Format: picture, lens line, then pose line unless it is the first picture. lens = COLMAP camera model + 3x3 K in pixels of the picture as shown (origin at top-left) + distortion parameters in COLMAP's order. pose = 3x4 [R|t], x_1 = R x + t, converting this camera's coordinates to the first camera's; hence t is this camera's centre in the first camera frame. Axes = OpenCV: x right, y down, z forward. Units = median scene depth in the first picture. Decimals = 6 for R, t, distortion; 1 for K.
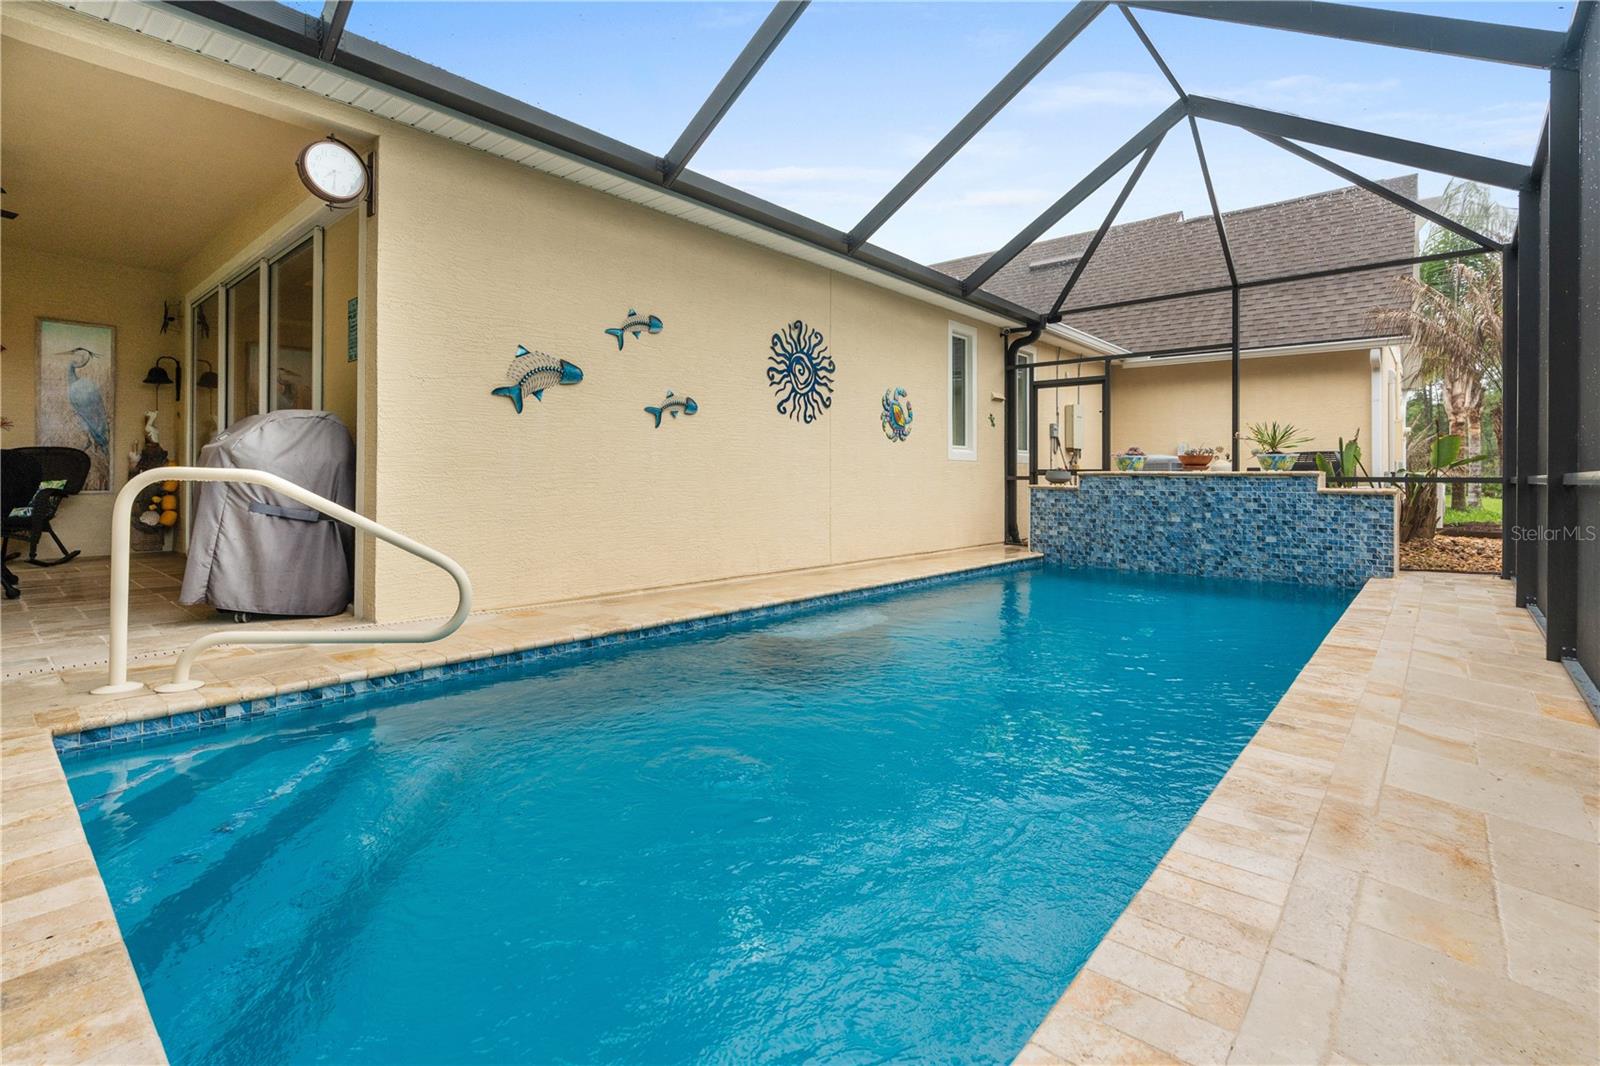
lens RADIAL K [[727.8, 0, 809.6], [0, 727.8, 482.9], [0, 0, 1]] dist [-0.001573, 0.000054]
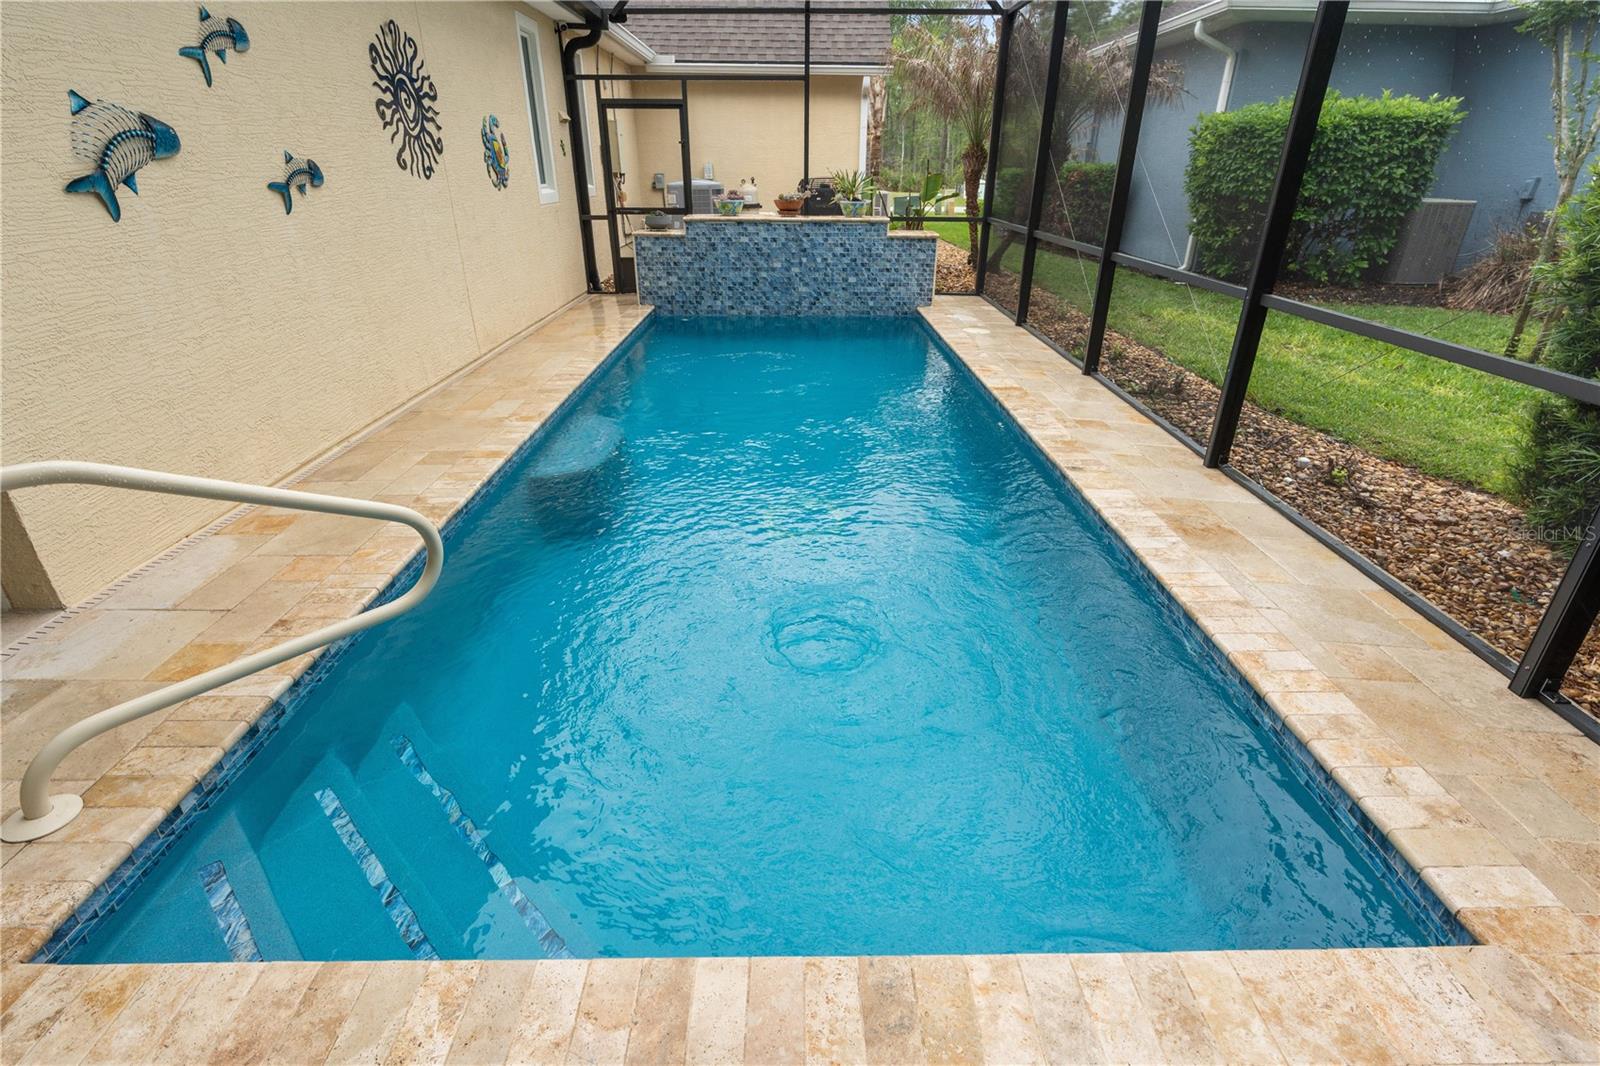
lens RADIAL K [[758.9, 0, 800.4], [0, 758.9, 523.3], [0, 0, 1]] dist [-0.001451, 0.002352]
pose [[0.755131, -0.281703, 0.591964, -0.276793], [0.006292, 0.906043, 0.423139, -0.087650], [-0.655544, -0.315801, 0.685953, 0.082907]]
